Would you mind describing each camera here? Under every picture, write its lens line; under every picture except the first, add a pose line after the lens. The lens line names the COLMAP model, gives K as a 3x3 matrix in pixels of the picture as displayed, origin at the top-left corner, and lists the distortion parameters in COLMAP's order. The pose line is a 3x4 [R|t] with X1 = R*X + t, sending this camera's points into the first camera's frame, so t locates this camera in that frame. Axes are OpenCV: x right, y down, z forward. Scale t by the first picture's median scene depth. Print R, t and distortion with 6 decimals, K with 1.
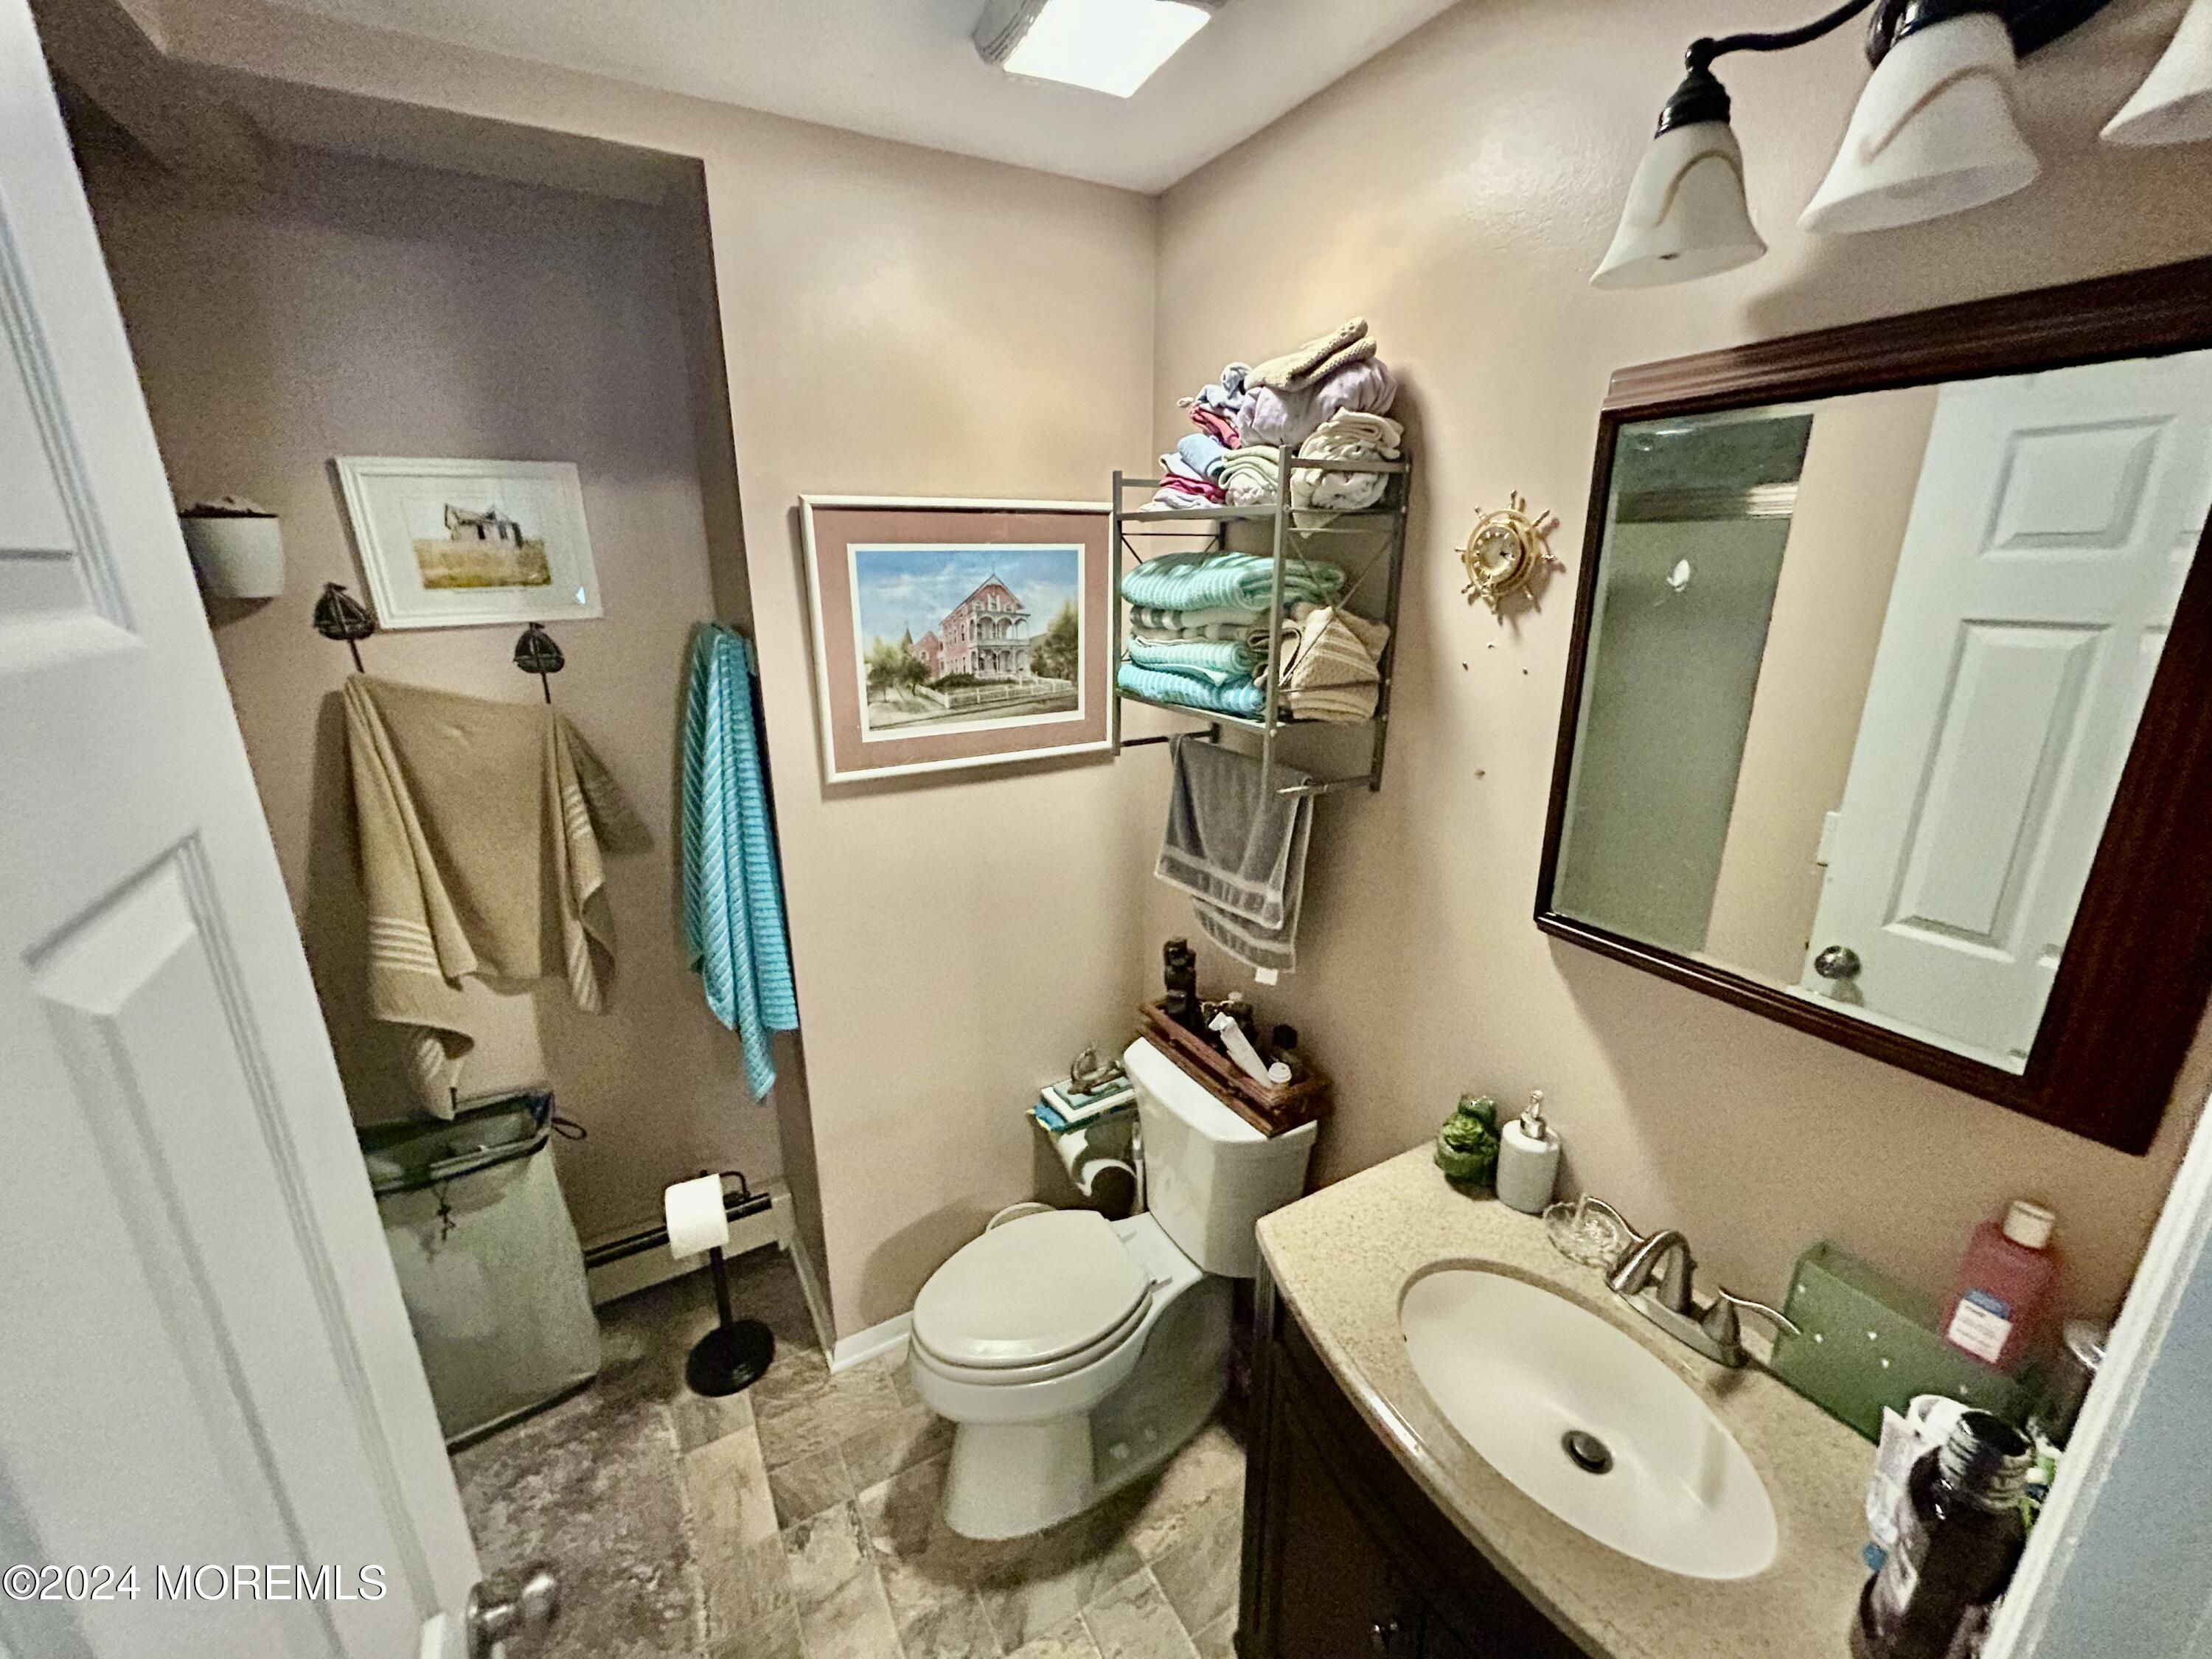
lens RADIAL K [[896.6, 0, 1104.0], [0, 896.6, 831.1], [0, 0, 1]] dist [0.003915, 0.001003]
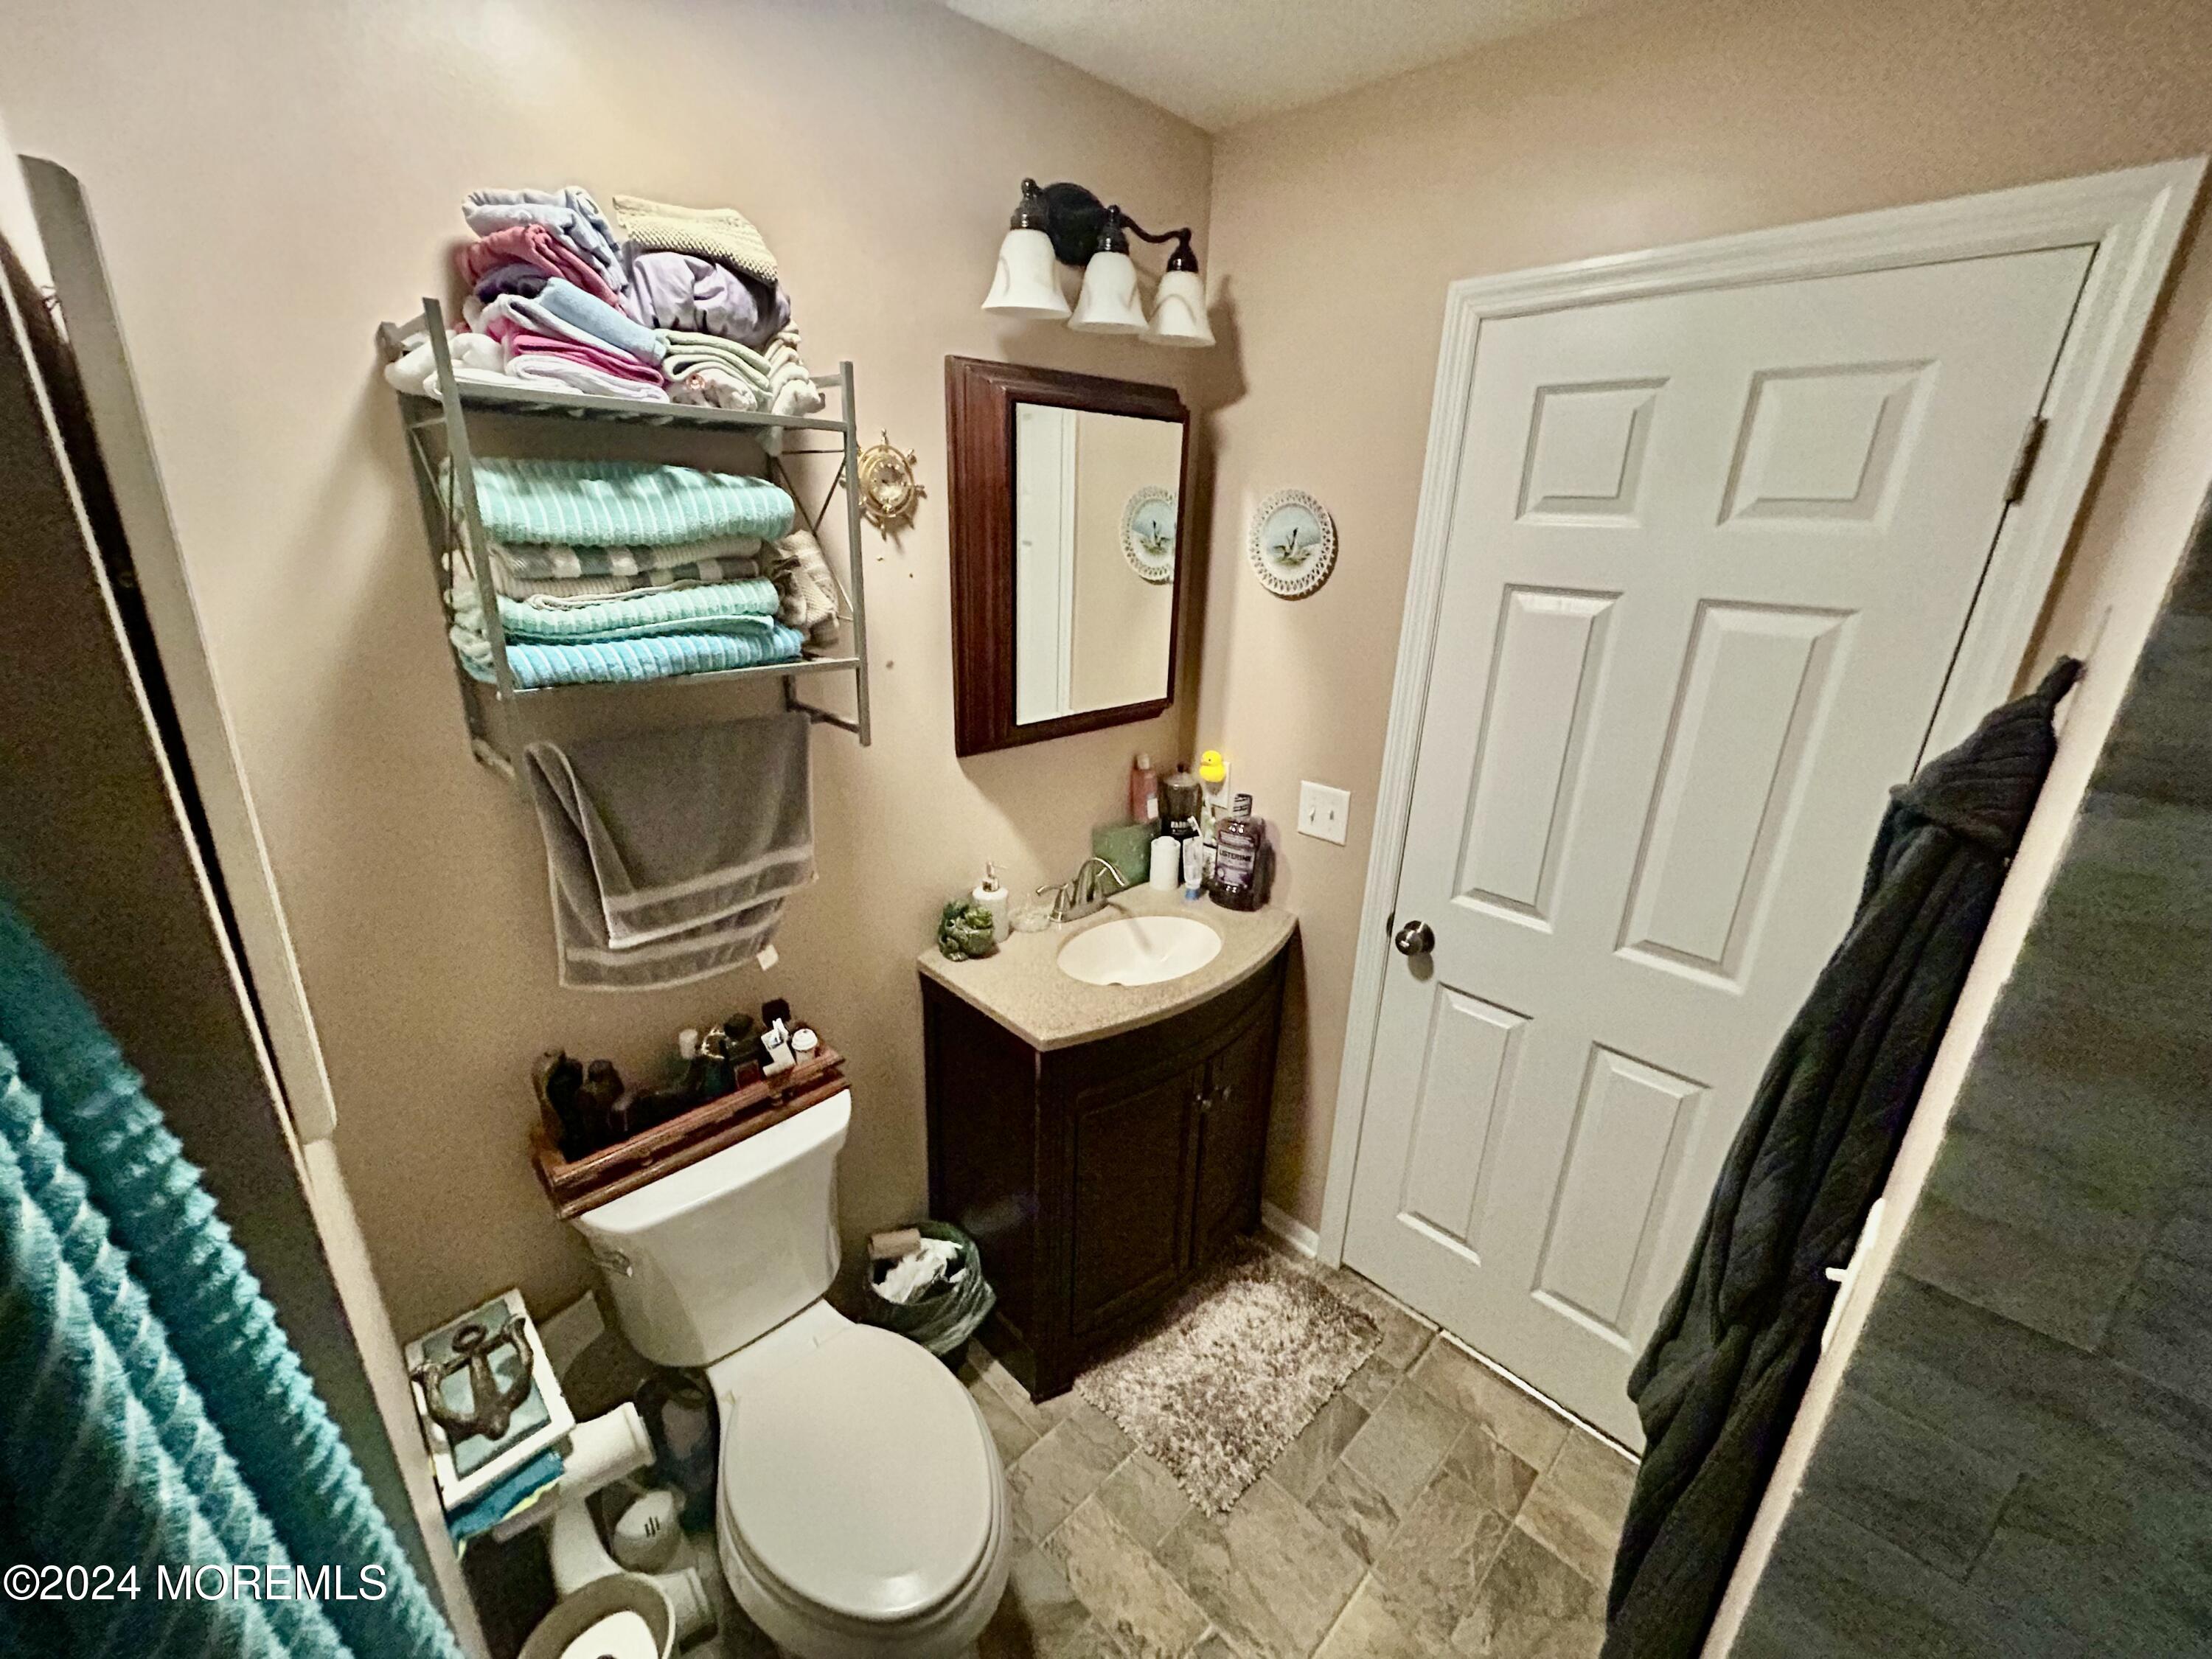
lens RADIAL K [[896.6, 0, 1100.6], [0, 896.6, 819.7], [0, 0, 1]] dist [0.003915, 0.001003]
pose [[-0.247412, -0.323547, 0.913293, -0.724381], [0.259776, 0.885937, 0.384229, -0.234206], [-0.933437, 0.332314, -0.135142, 0.832639]]
